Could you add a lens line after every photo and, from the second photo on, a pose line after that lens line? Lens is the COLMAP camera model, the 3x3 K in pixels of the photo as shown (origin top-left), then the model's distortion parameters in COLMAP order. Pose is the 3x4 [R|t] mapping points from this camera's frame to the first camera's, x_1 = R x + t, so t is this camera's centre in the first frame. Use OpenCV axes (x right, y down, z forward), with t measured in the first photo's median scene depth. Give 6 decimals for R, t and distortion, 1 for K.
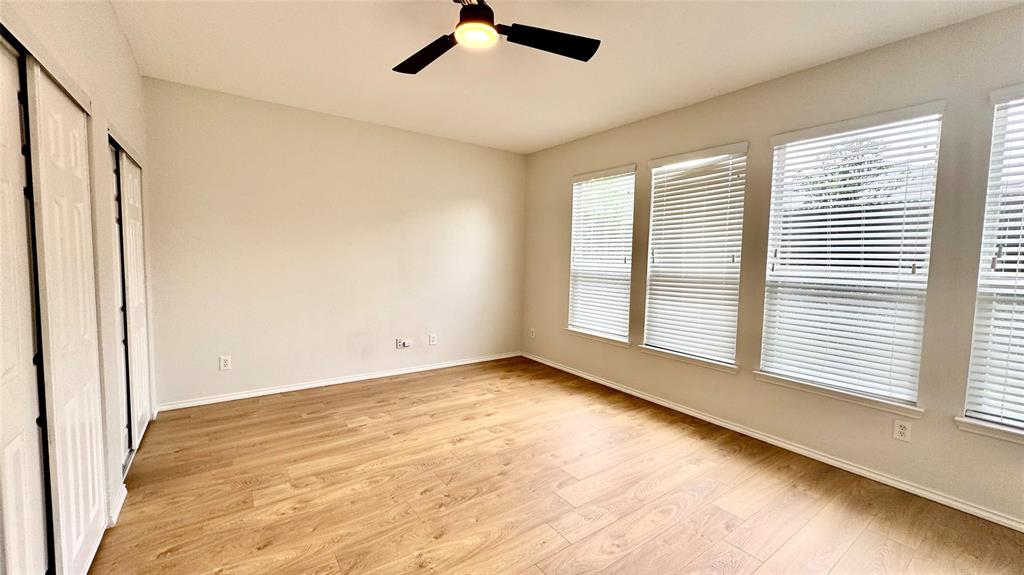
lens RADIAL K [[407.8, 0, 512.0], [0, 407.8, 287.5], [0, 0, 1]] dist [0.000561, 0.000416]
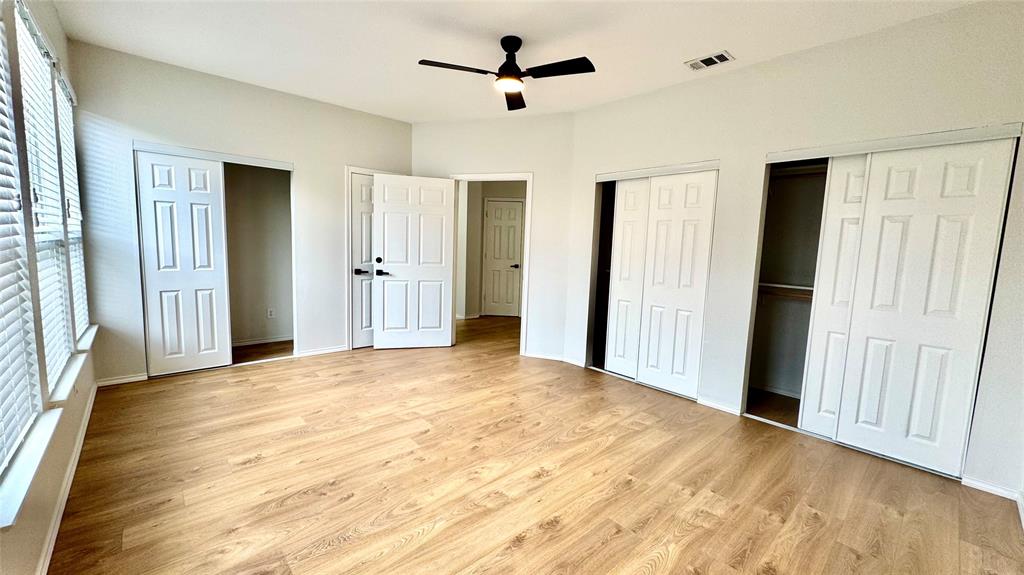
lens RADIAL K [[407.8, 0, 512.0], [0, 407.8, 287.5], [0, 0, 1]] dist [0.000561, 0.000416]
pose [[-0.991300, -0.045558, -0.123486, 0.033384], [-0.067427, 0.981505, 0.179167, -0.106184], [0.113040, 0.185934, -0.976038, 1.688827]]
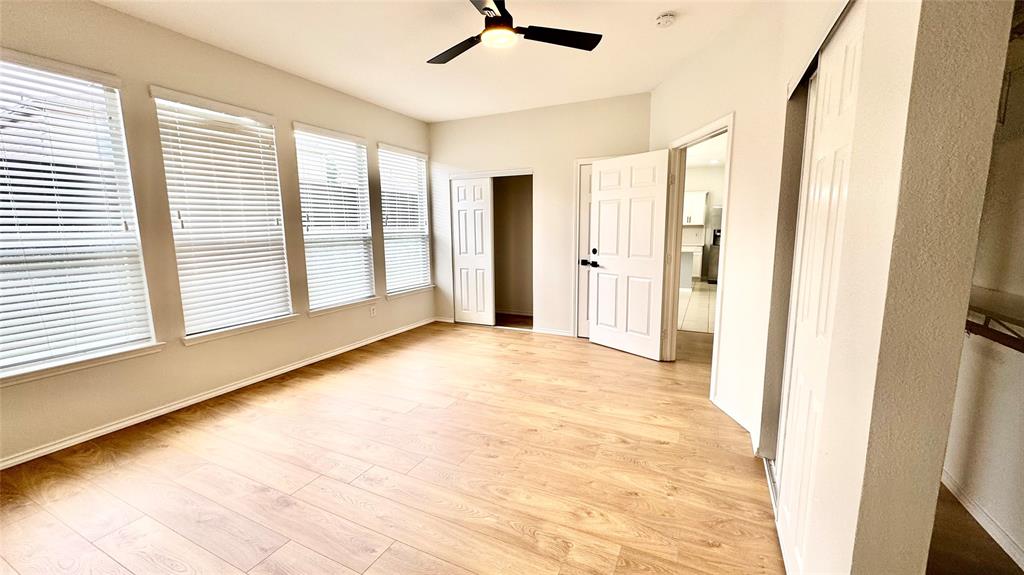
lens RADIAL K [[407.8, 0, 512.0], [0, 407.8, 287.5], [0, 0, 1]] dist [0.000561, 0.000416]
pose [[-0.479941, -0.148752, 0.864598, -0.826197], [0.061707, 0.977356, 0.202406, -0.088405], [-0.875128, 0.150495, -0.459894, 1.070091]]
